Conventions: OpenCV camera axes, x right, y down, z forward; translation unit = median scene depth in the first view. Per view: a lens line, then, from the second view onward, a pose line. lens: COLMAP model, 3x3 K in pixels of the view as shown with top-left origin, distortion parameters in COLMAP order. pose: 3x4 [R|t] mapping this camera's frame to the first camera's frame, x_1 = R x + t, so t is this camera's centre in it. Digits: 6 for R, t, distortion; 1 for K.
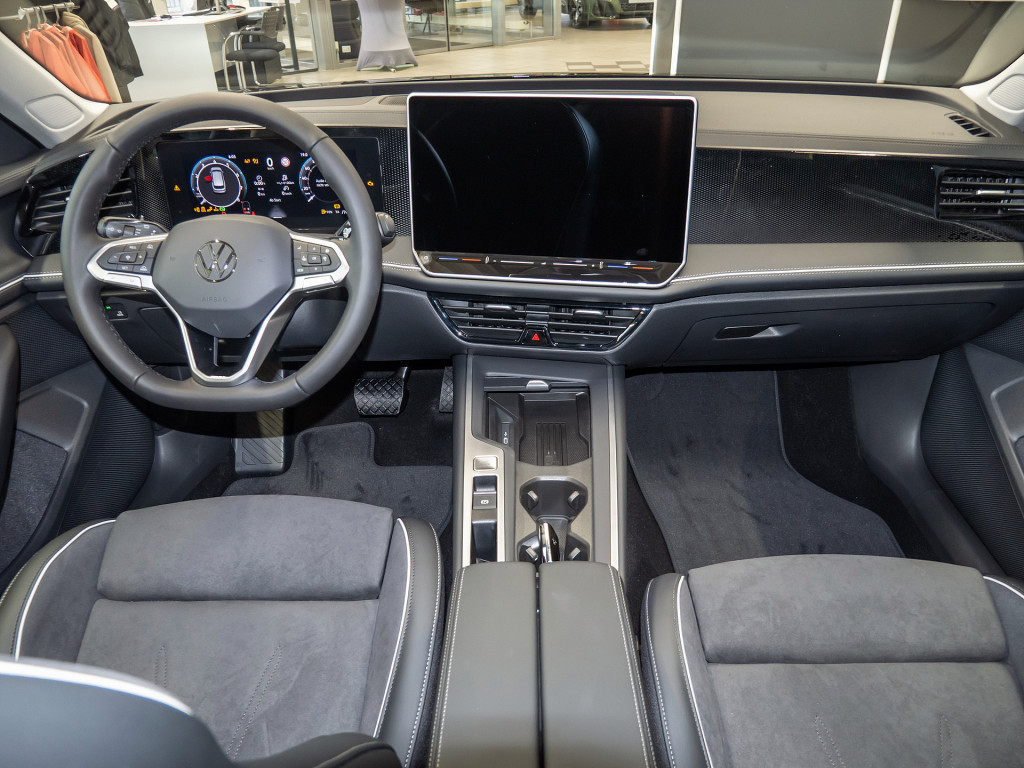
lens RADIAL K [[728.2, 0, 509.8], [0, 728.2, 384.5], [0, 0, 1]] dist [-0.056551, 0.017559]
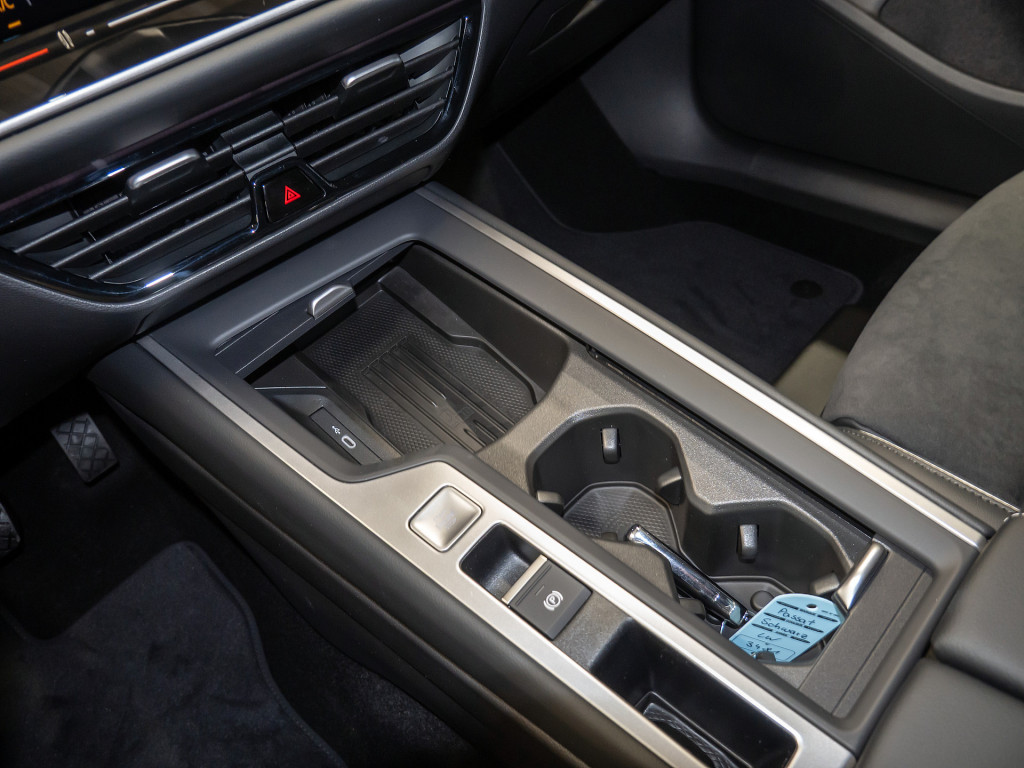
lens RADIAL K [[728.2, 0, 503.0], [0, 728.2, 390.6], [0, 0, 1]] dist [-0.056551, 0.017559]
pose [[0.662914, -0.601759, 0.445455, -0.130071], [0.504960, 0.798638, 0.327401, -0.049317], [-0.552775, 0.007898, 0.833293, 0.605688]]
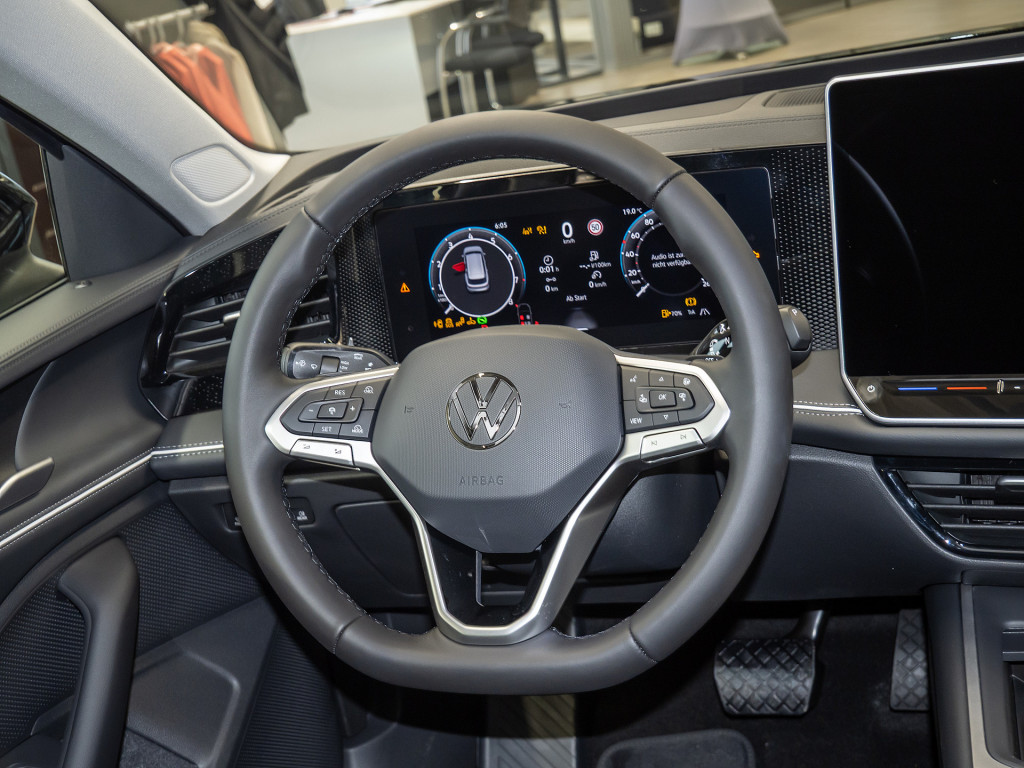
lens RADIAL K [[1453.4, 0, 519.3], [0, 1453.4, 380.1], [0, 0, 1]] dist [0.001776, 0.000000]
pose [[0.950591, -0.054420, -0.305639, -0.037634], [-0.005411, 0.981462, -0.191582, 0.013191], [0.310399, 0.183770, 0.932674, -0.014755]]
